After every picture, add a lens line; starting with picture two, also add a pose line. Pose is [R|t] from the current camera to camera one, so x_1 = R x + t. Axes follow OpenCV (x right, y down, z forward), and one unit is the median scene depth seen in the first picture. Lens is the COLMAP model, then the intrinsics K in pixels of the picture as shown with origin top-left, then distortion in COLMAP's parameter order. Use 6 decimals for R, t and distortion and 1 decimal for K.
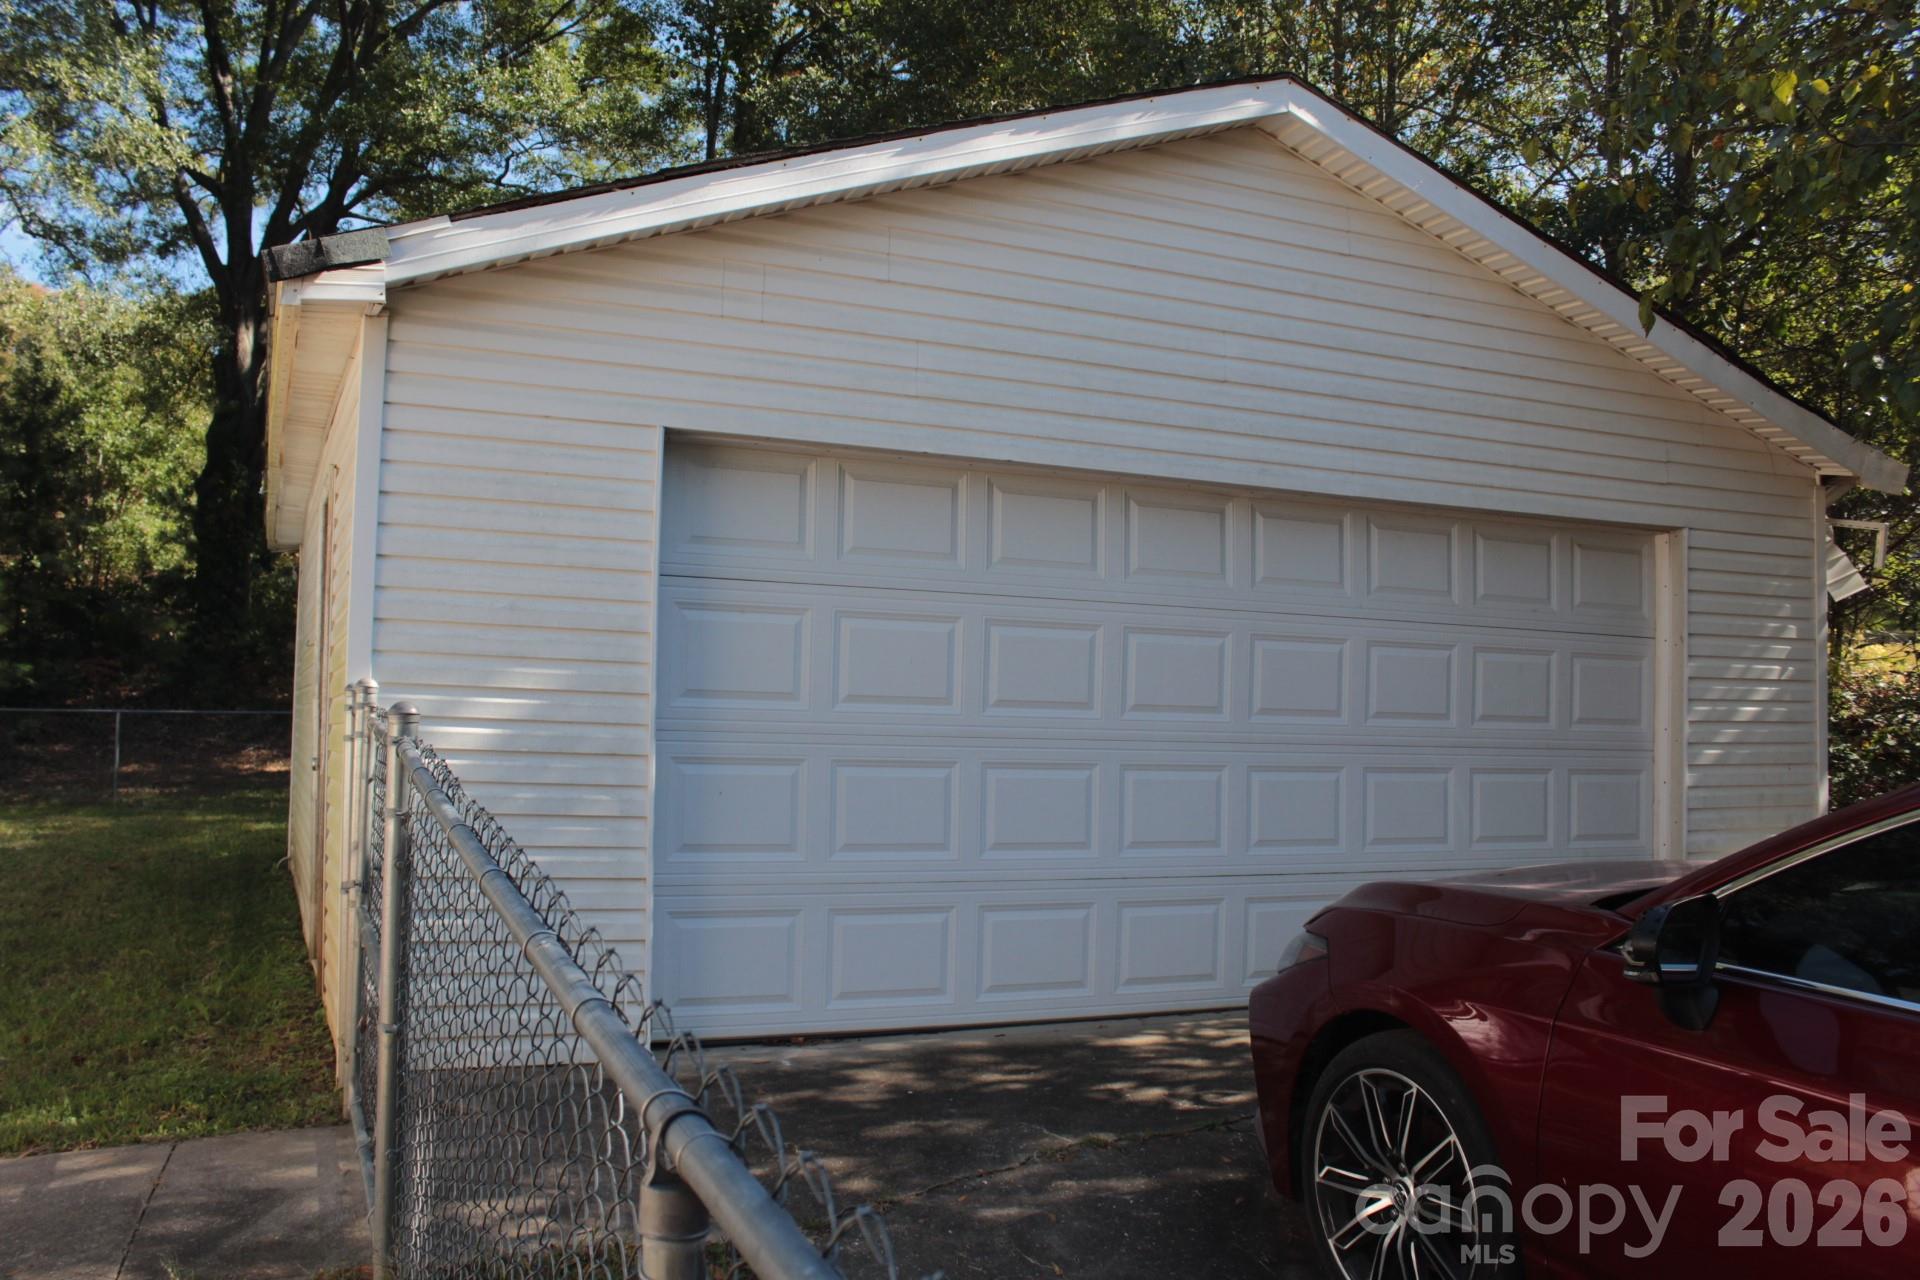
lens RADIAL K [[1568.1, 0, 960.0], [0, 1568.1, 640.0], [0, 0, 1]] dist [-0.148289, 0.132569]
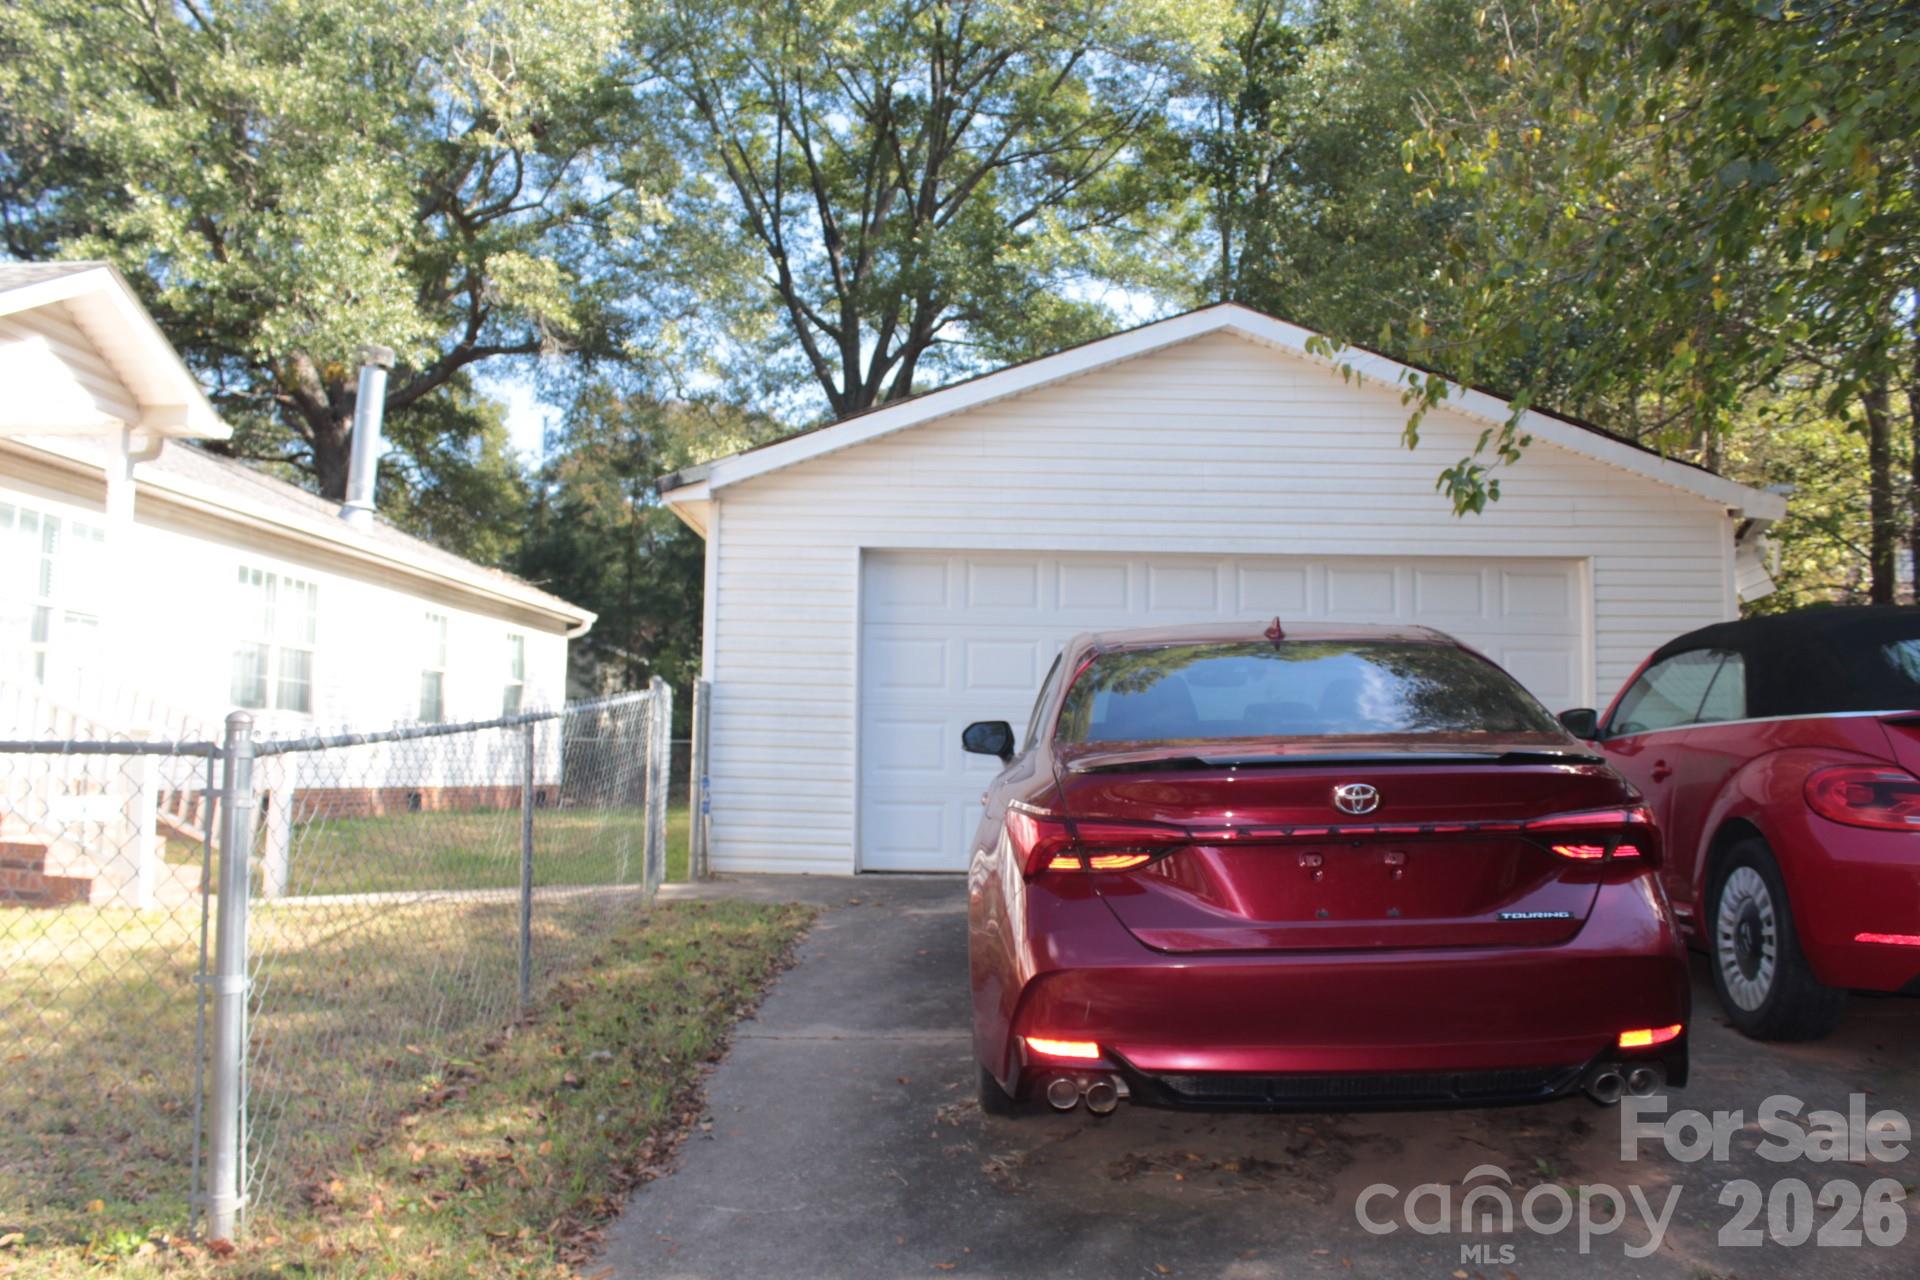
lens RADIAL K [[1568.1, 0, 960.0], [0, 1568.1, 640.0], [0, 0, 1]] dist [-0.148289, 0.132569]
pose [[0.922601, -0.050322, -0.382460, 0.585686], [0.030247, 0.997839, -0.058326, 0.084822], [0.384569, 0.042244, 0.922129, -0.651379]]
